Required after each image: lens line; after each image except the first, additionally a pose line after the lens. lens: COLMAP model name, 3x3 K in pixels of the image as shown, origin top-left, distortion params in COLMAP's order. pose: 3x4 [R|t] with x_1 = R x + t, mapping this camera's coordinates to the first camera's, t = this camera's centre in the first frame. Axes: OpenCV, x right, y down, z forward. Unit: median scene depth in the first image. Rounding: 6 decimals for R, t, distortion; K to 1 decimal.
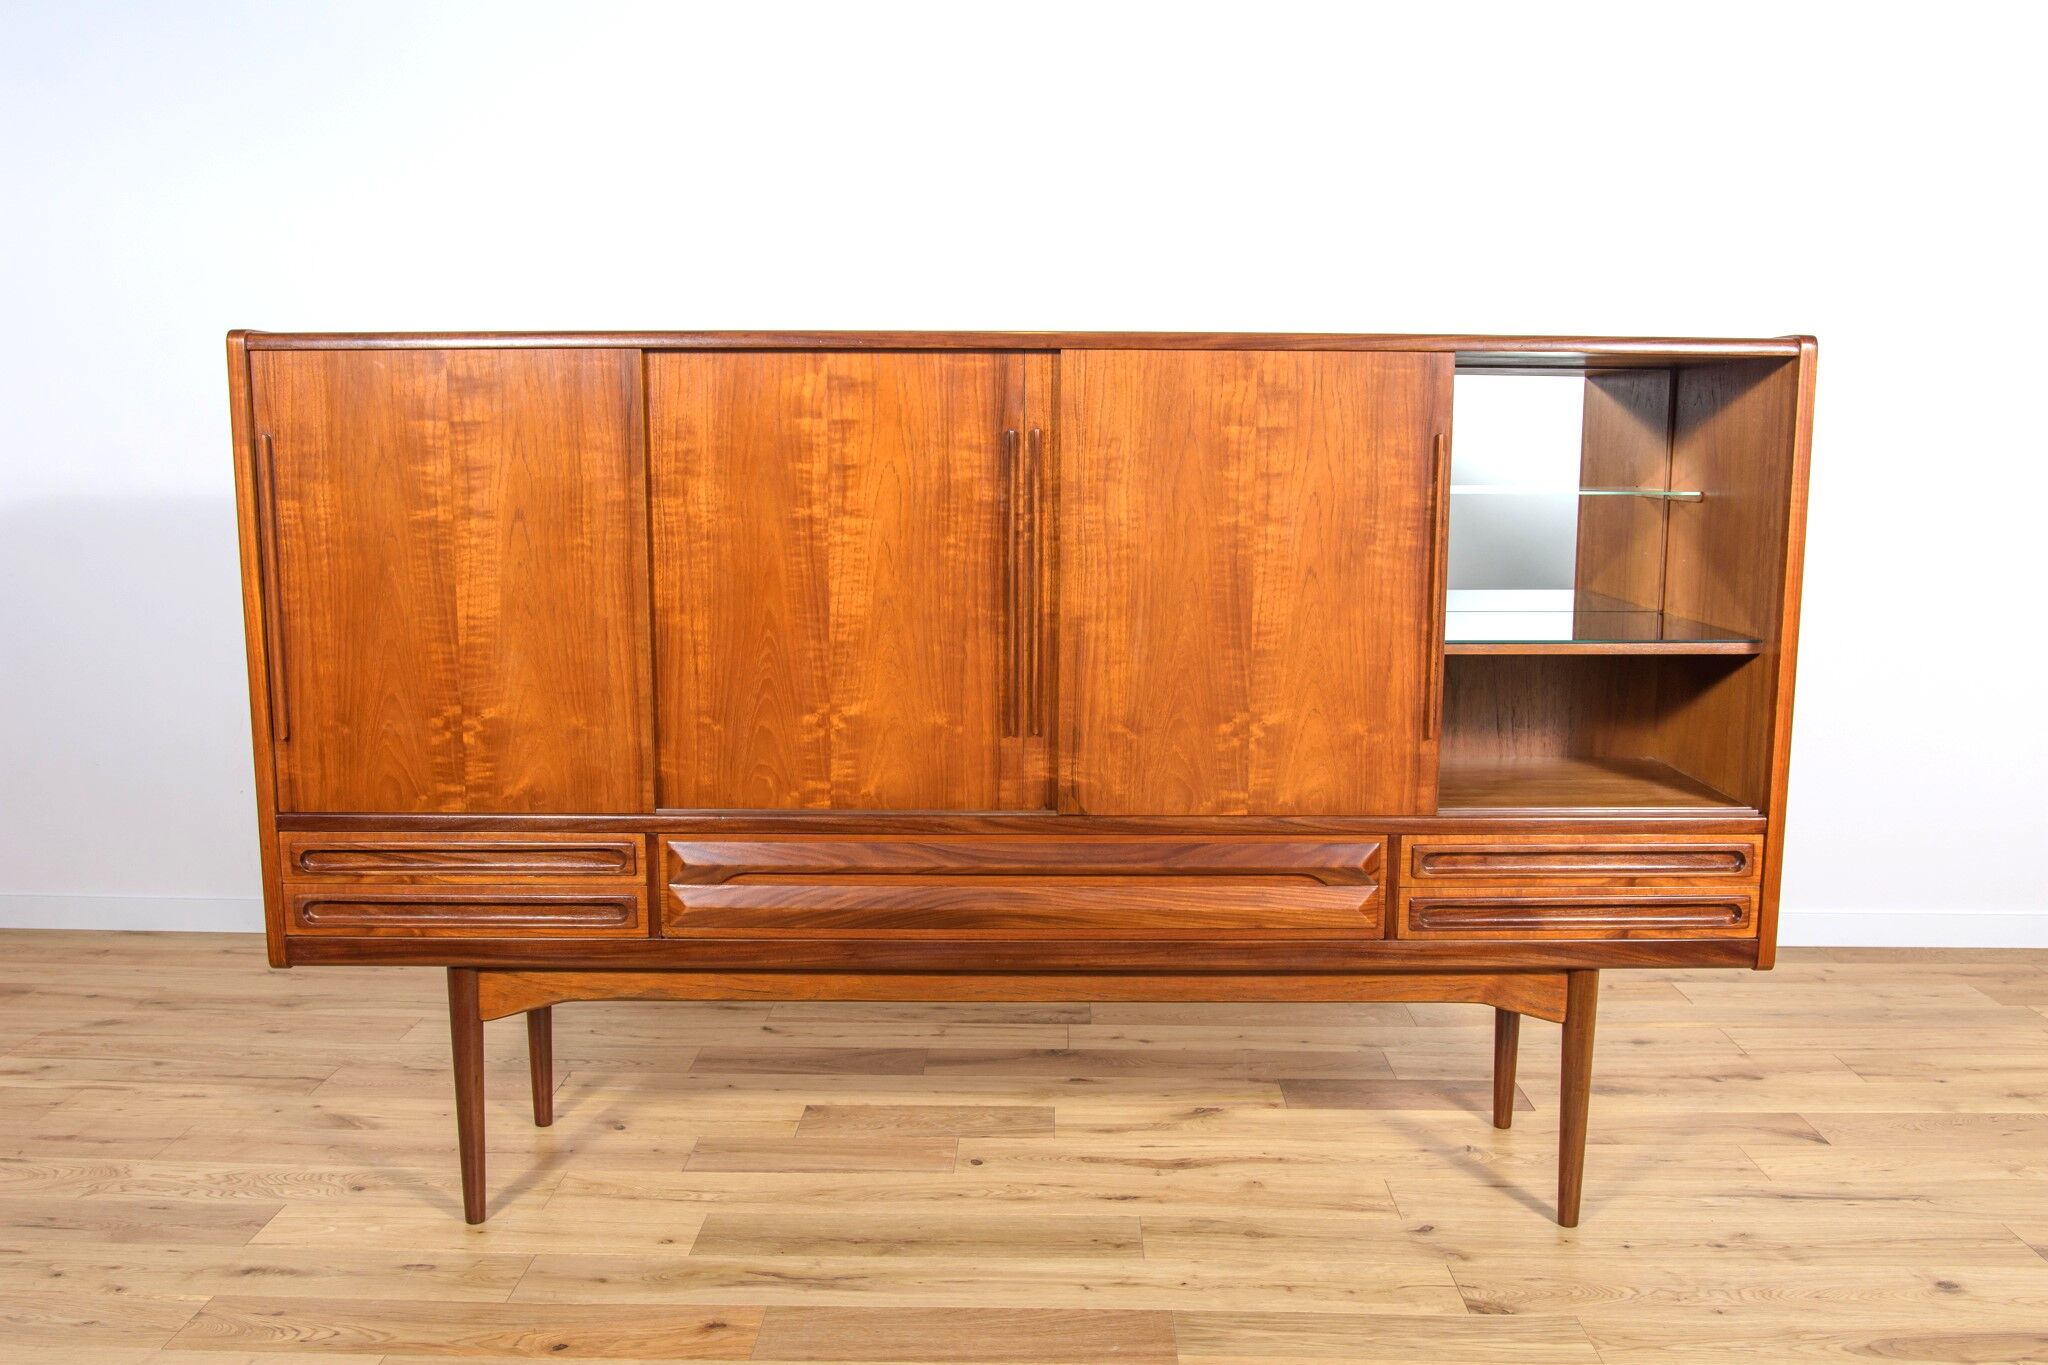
lens RADIAL K [[1719.2, 0, 1031.9], [0, 1719.2, 682.4], [0, 0, 1]] dist [-0.039681, 0.015014]
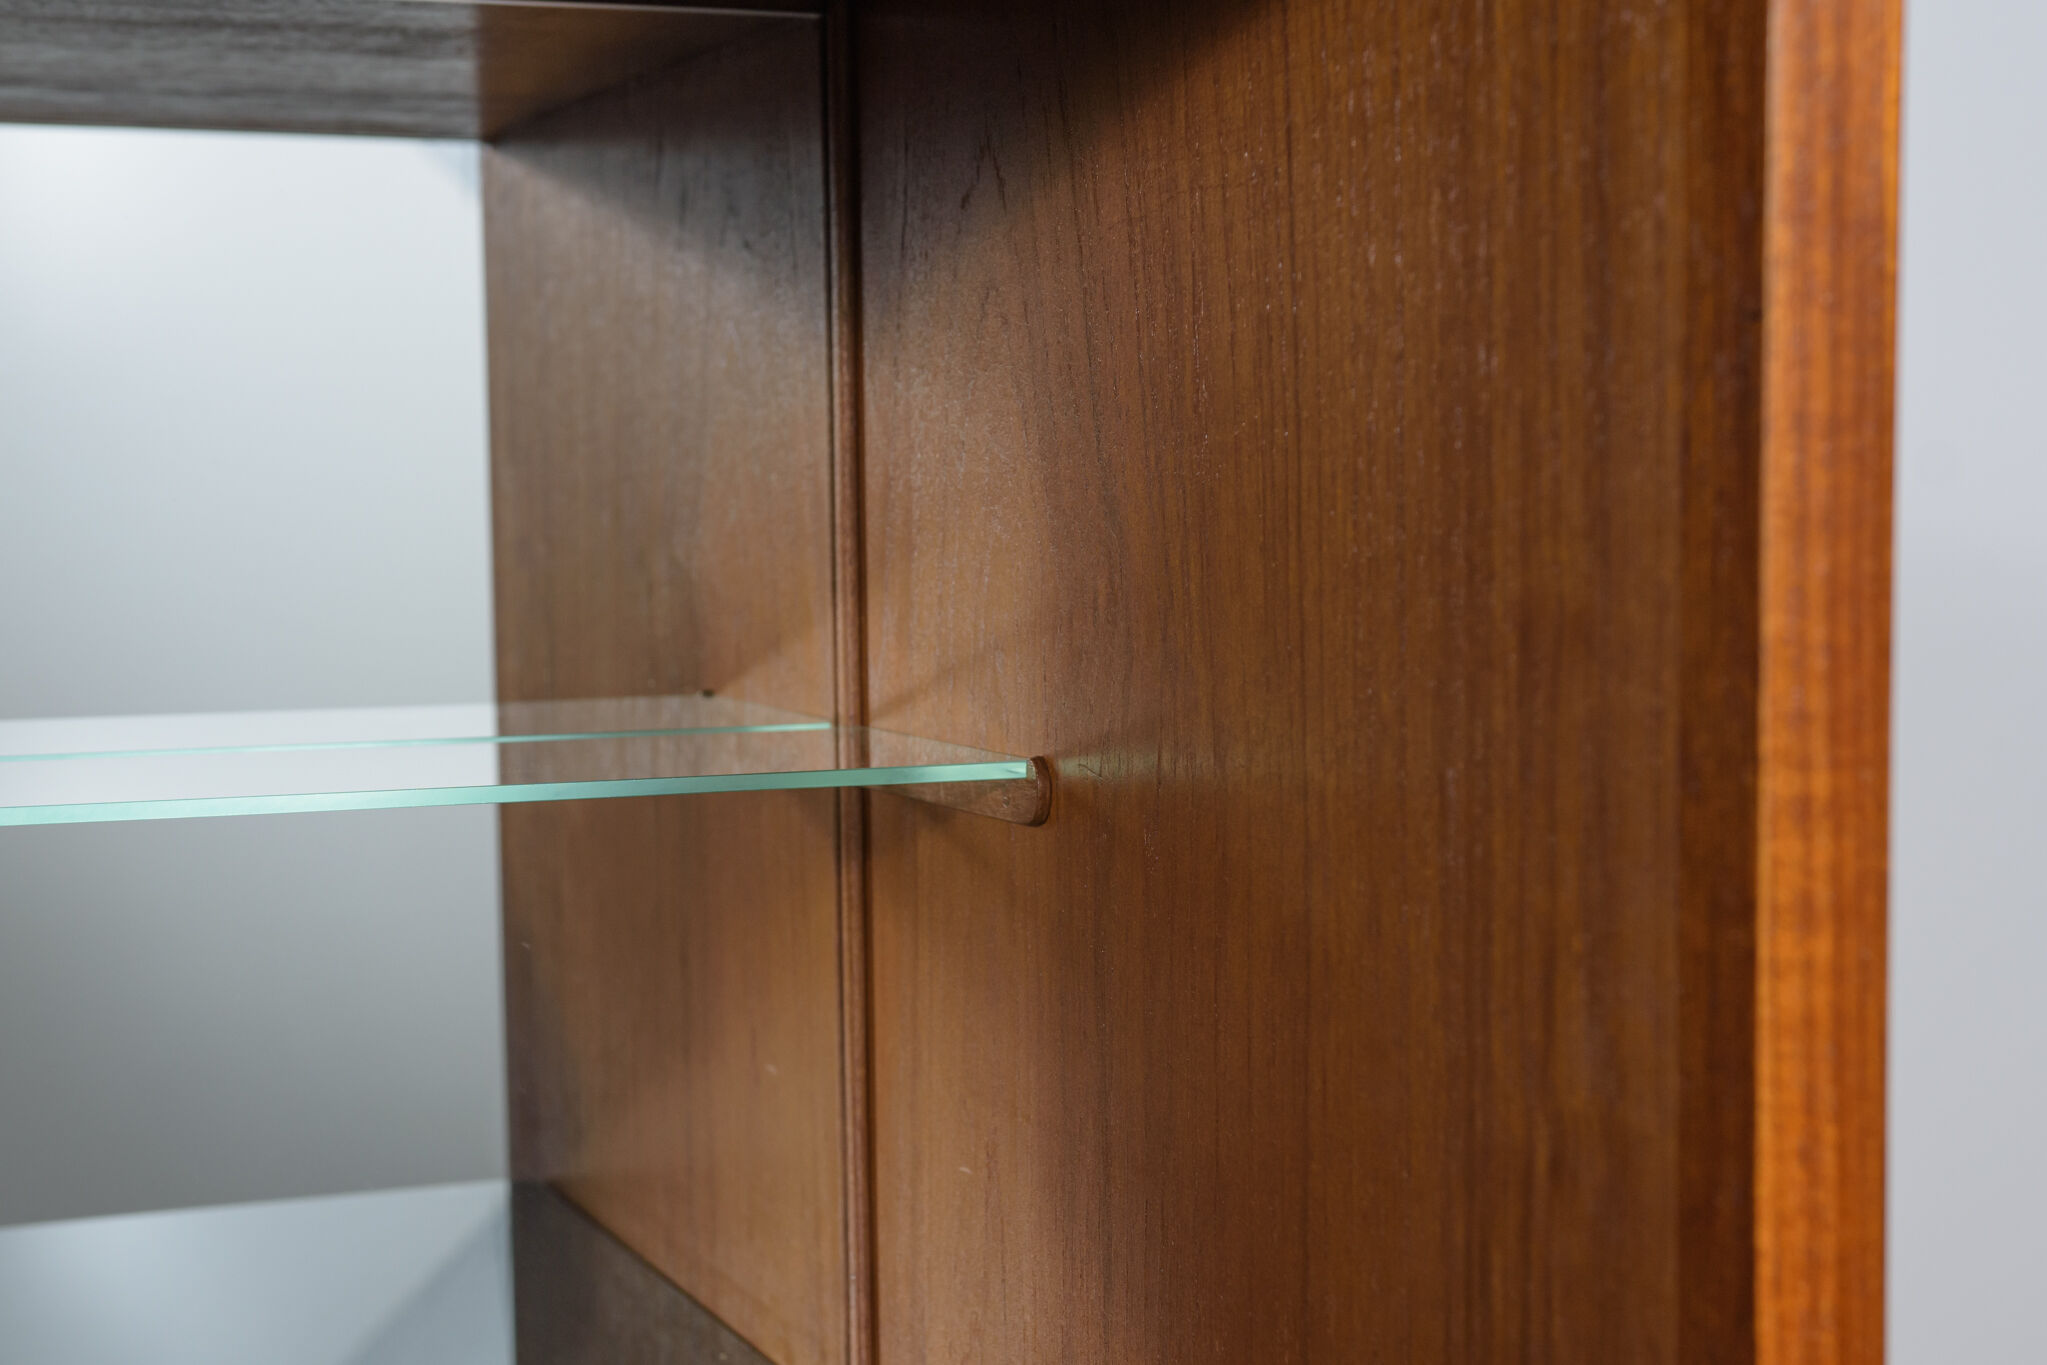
lens RADIAL K [[3219.2, 0, 1023.5], [0, 3219.2, 682.5], [0, 0, 1]] dist [-0.024567, 0.920389]
pose [[0.935335, -0.044024, 0.351012, 0.331213], [0.064851, 0.996750, -0.047795, -0.120769], [-0.347767, 0.067468, 0.935150, 0.836871]]
